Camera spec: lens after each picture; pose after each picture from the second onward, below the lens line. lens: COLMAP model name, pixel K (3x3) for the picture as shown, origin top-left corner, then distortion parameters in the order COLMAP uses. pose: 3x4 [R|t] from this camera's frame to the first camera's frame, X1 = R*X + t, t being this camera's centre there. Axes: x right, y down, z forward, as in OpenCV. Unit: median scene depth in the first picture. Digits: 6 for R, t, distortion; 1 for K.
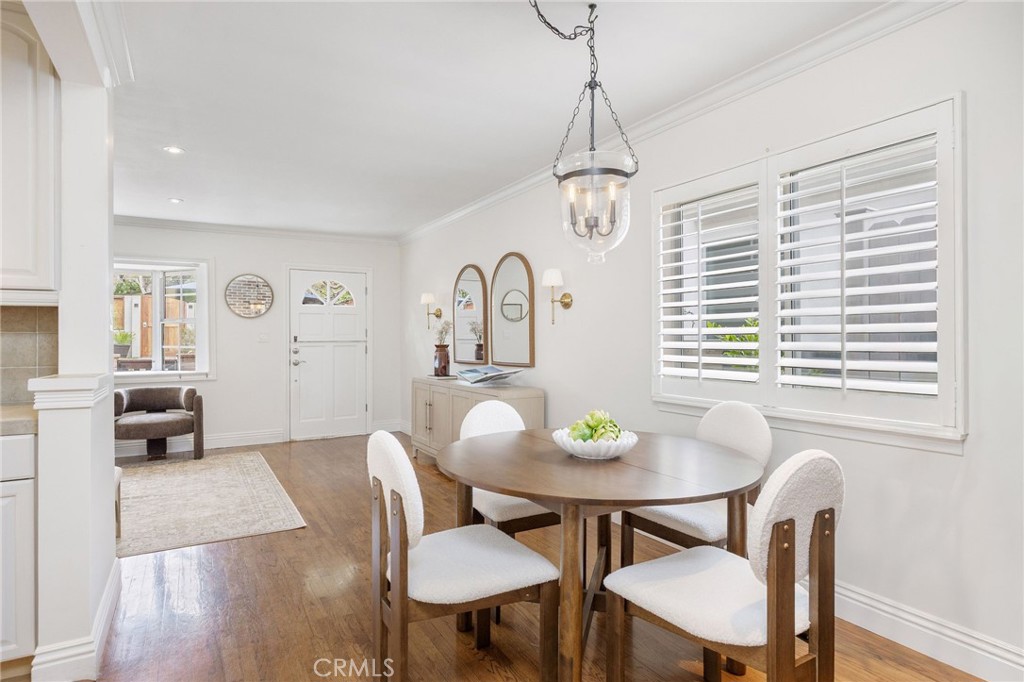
lens RADIAL K [[555.1, 0, 512.0], [0, 555.1, 341.0], [0, 0, 1]] dist [0.000900, 0.000624]
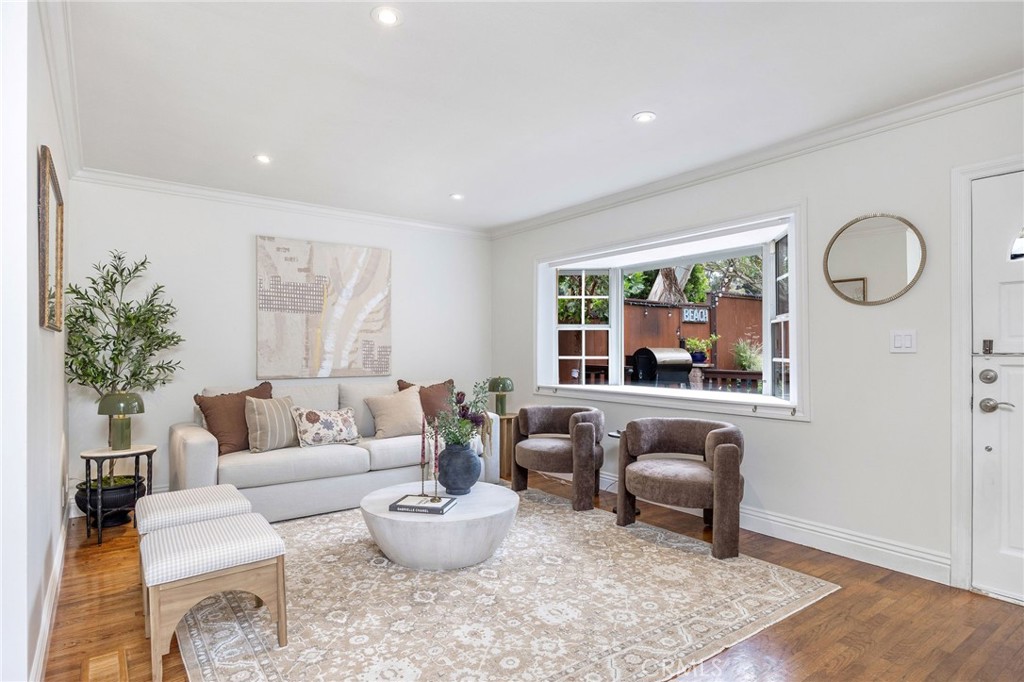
lens RADIAL K [[555.1, 0, 512.0], [0, 555.1, 341.0], [0, 0, 1]] dist [0.000900, 0.000624]
pose [[0.104042, -0.009568, -0.994527, -0.019978], [0.000100, 0.999954, -0.009610, -0.004129], [0.994573, 0.000901, 0.104038, 0.671763]]
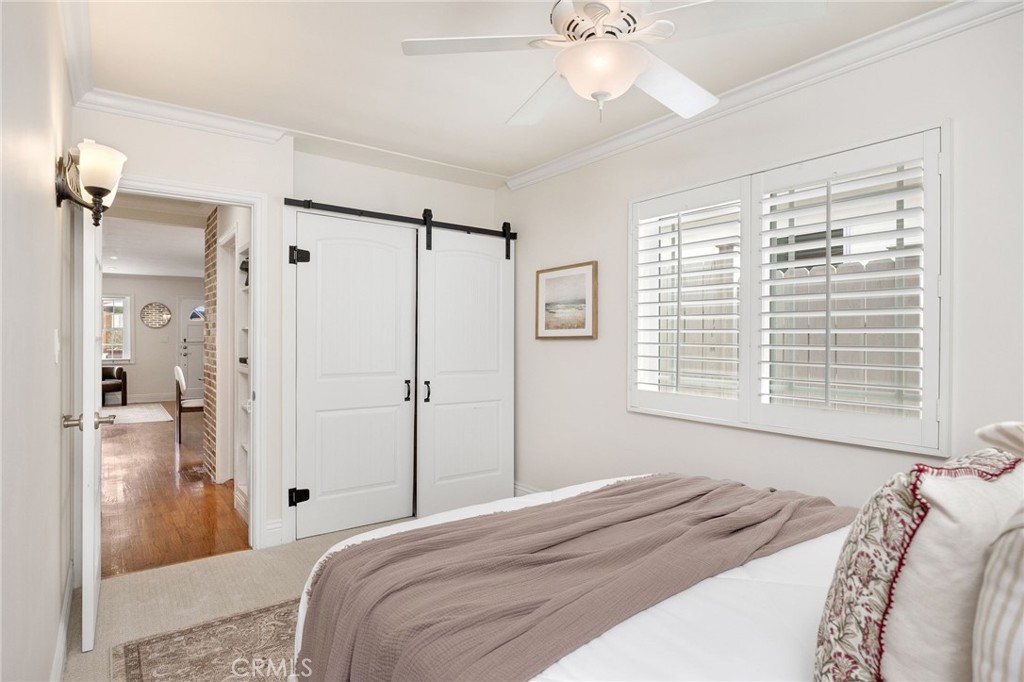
lens RADIAL K [[555.1, 0, 512.0], [0, 555.1, 341.0], [0, 0, 1]] dist [0.000900, 0.000624]
pose [[0.995156, 0.004205, 0.098220, 0.486672], [-0.004237, 0.999991, 0.000118, -0.006287], [-0.098219, -0.000534, 0.995165, -0.874693]]
